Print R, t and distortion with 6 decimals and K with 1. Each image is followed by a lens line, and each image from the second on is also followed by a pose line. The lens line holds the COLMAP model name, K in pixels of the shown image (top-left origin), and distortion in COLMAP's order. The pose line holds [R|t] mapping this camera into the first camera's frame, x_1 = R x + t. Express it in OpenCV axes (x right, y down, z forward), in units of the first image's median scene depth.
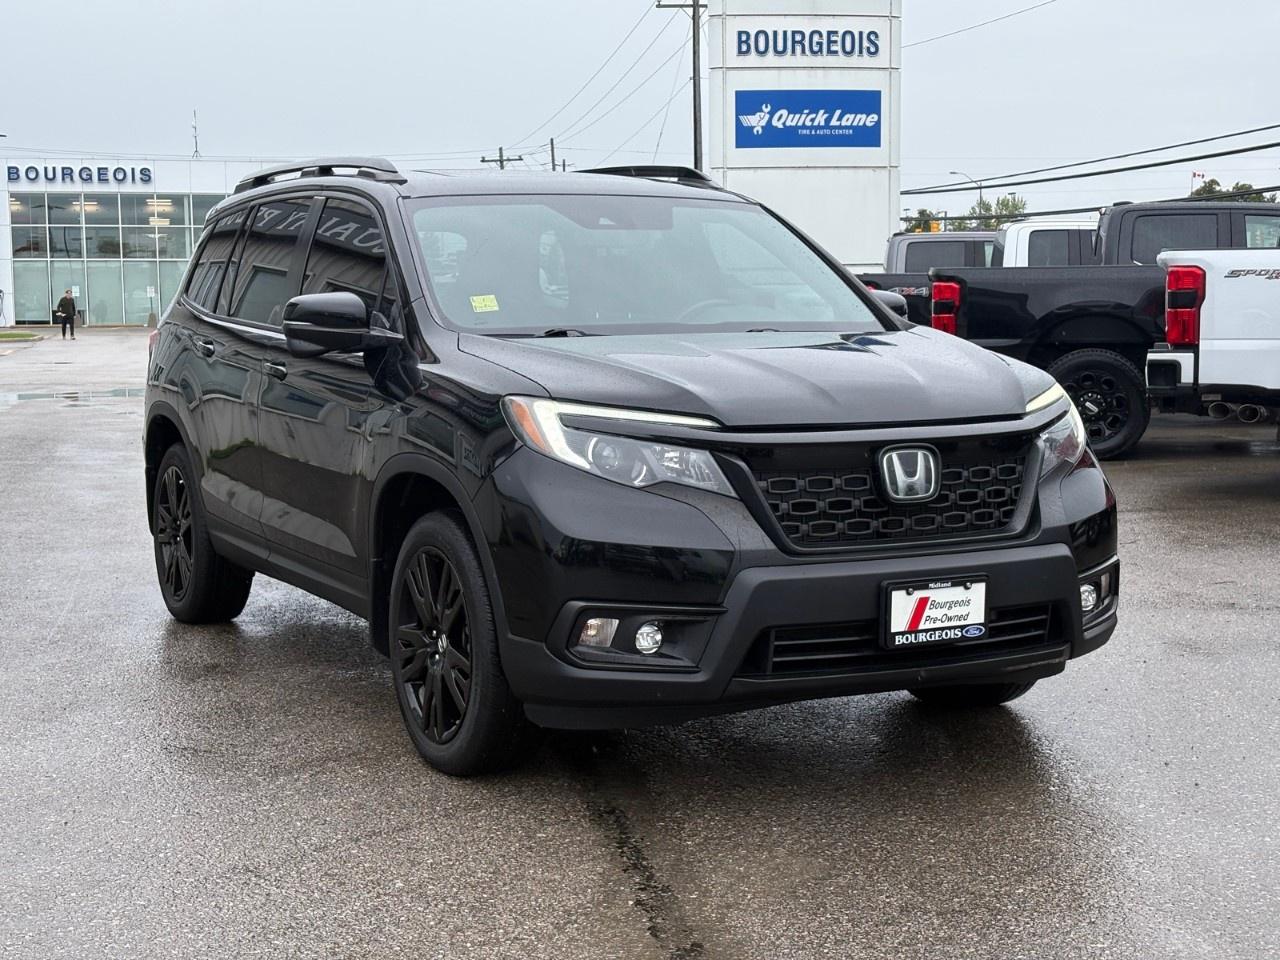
lens RADIAL K [[2009.4, 0, 640.8], [0, 2009.4, 495.4], [0, 0, 1]] dist [0.103391, 0.000000]
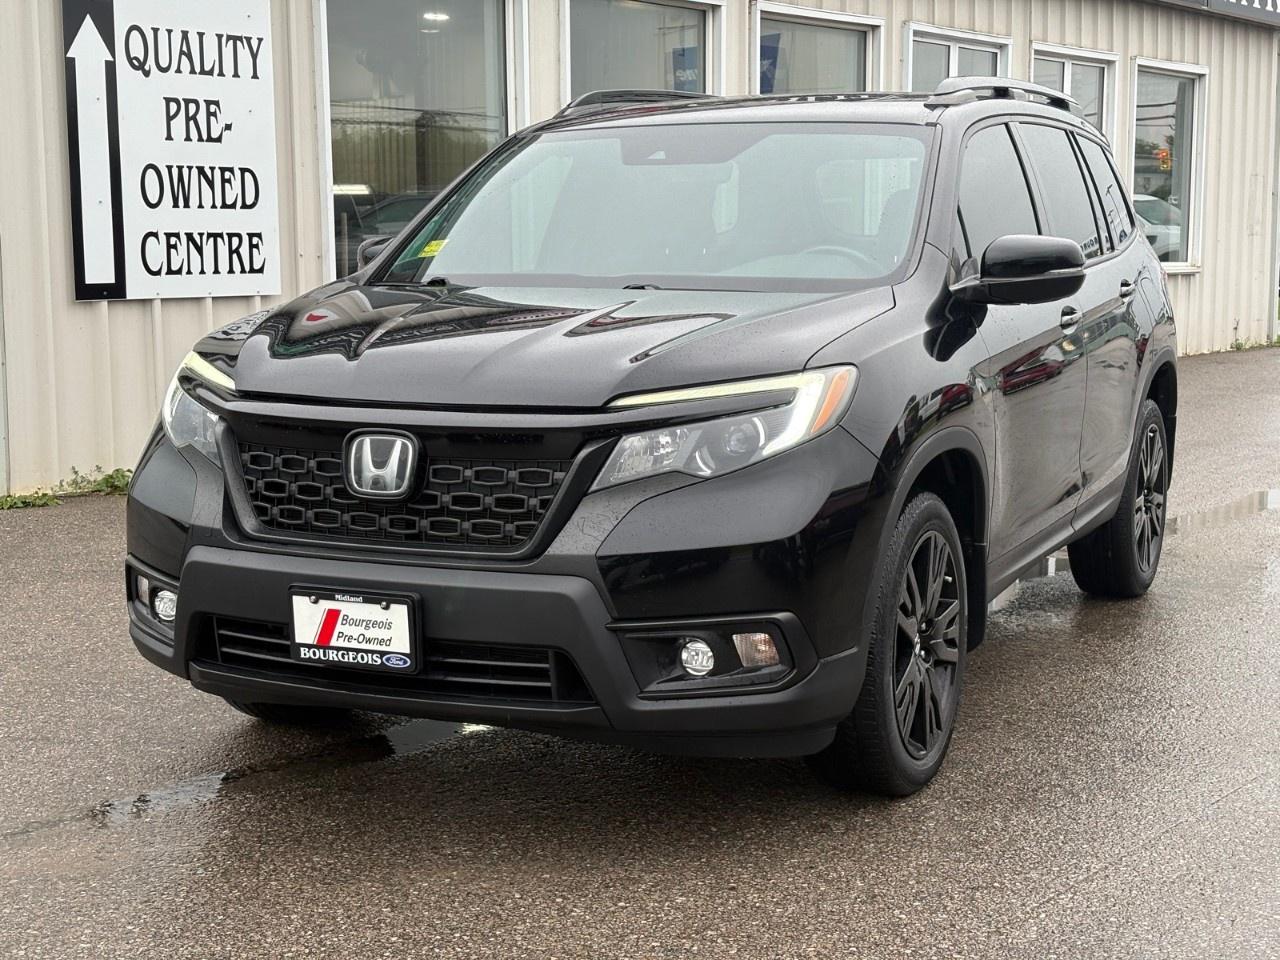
lens RADIAL K [[2009.4, 0, 643.7], [0, 2009.4, 486.9], [0, 0, 1]] dist [0.103391, 0.000000]
pose [[0.594736, 0.113702, -0.795840, 0.879768], [-0.081533, 0.993374, 0.080994, -0.079409], [0.799776, 0.016717, 0.600066, 0.586616]]
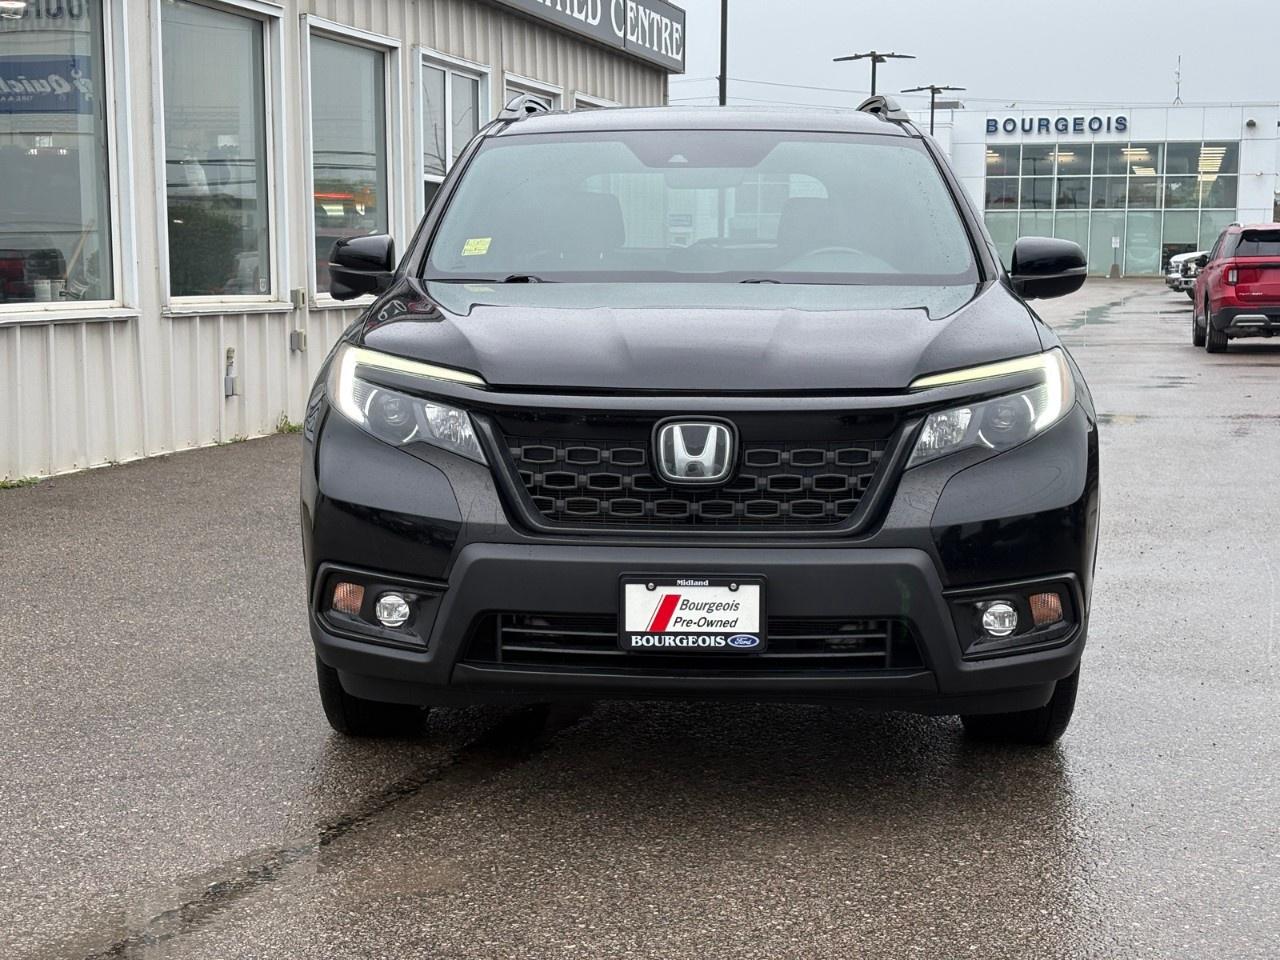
lens RADIAL K [[2009.4, 0, 632.3], [0, 2009.4, 481.6], [0, 0, 1]] dist [0.103391, 0.000000]
pose [[0.862401, 0.071296, -0.501179, 0.545205], [-0.062754, 0.997453, 0.033910, -0.025245], [0.502320, 0.002207, 0.864679, 0.248700]]
